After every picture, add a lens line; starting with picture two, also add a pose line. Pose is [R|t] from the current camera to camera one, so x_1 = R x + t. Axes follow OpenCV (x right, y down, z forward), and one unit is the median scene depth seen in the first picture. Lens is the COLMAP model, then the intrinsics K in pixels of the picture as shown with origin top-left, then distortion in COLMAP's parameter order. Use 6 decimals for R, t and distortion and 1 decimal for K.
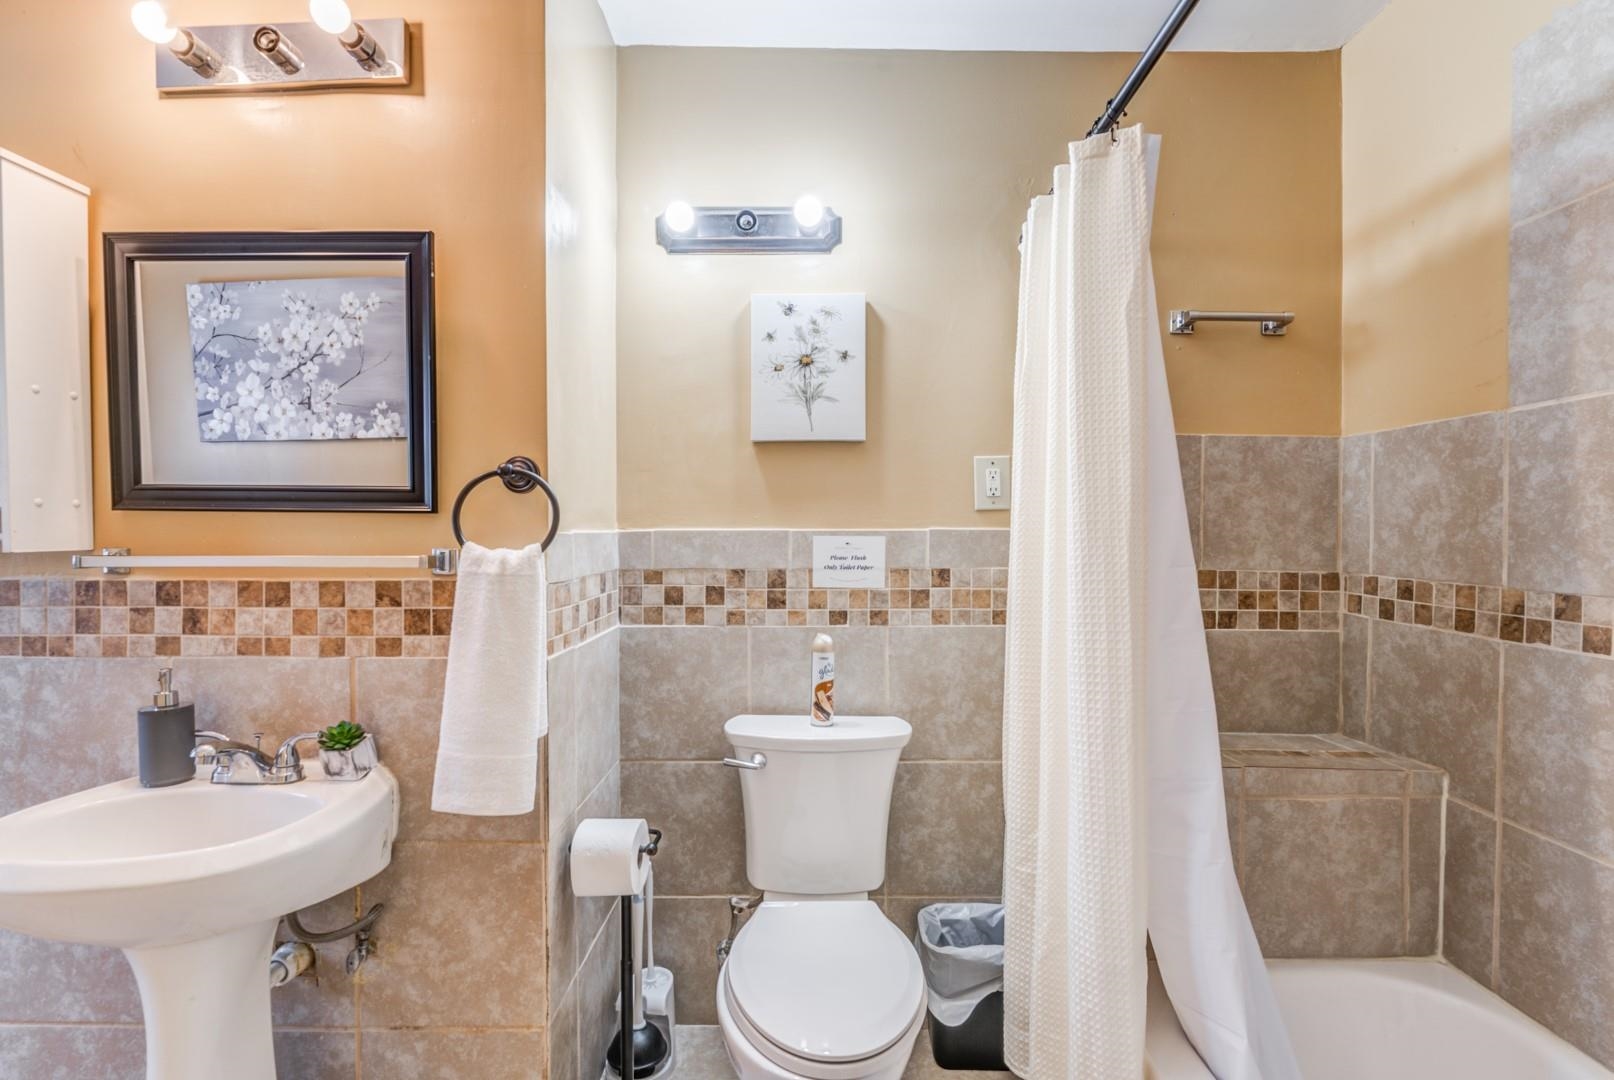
lens RADIAL K [[736.2, 0, 807.0], [0, 736.2, 540.0], [0, 0, 1]] dist [-0.013730, -0.000238]
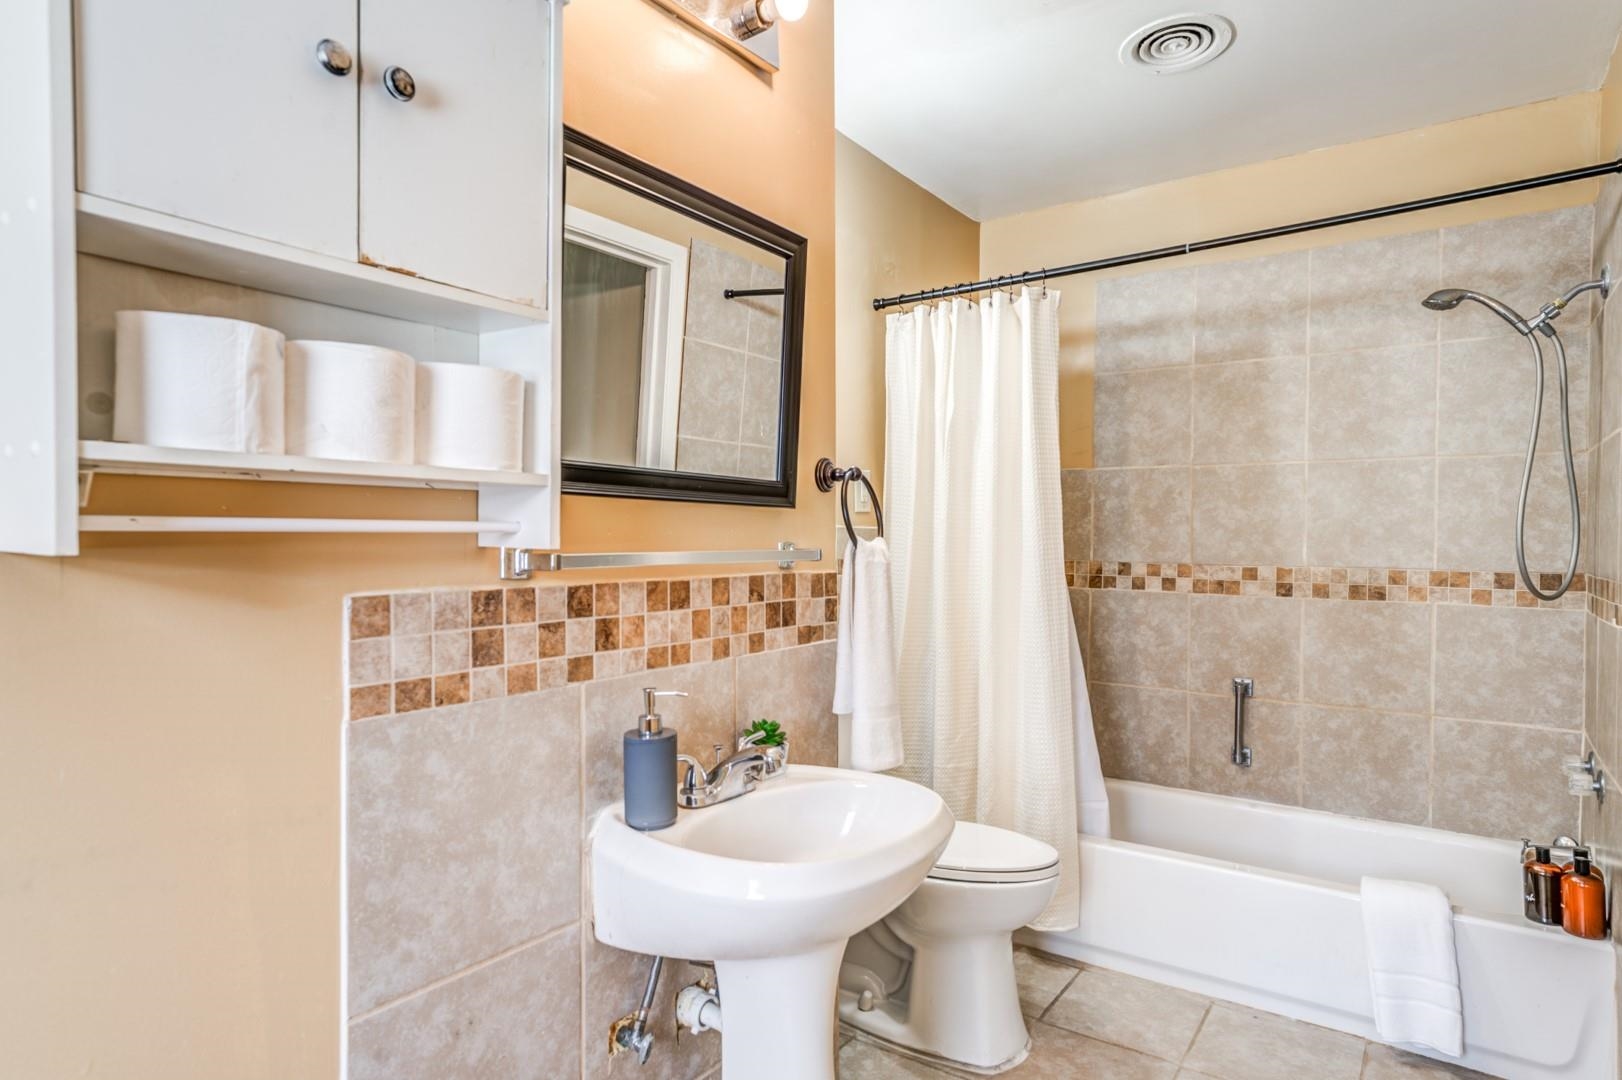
lens RADIAL K [[937.2, 0, 811.0], [0, 937.2, 540.0], [0, 0, 1]] dist [0.002608, 0.000497]
pose [[0.560587, -0.001796, 0.828093, -1.570806], [-0.000784, 0.999996, 0.002700, 0.004657], [-0.828095, -0.002163, 0.560584, 0.233525]]
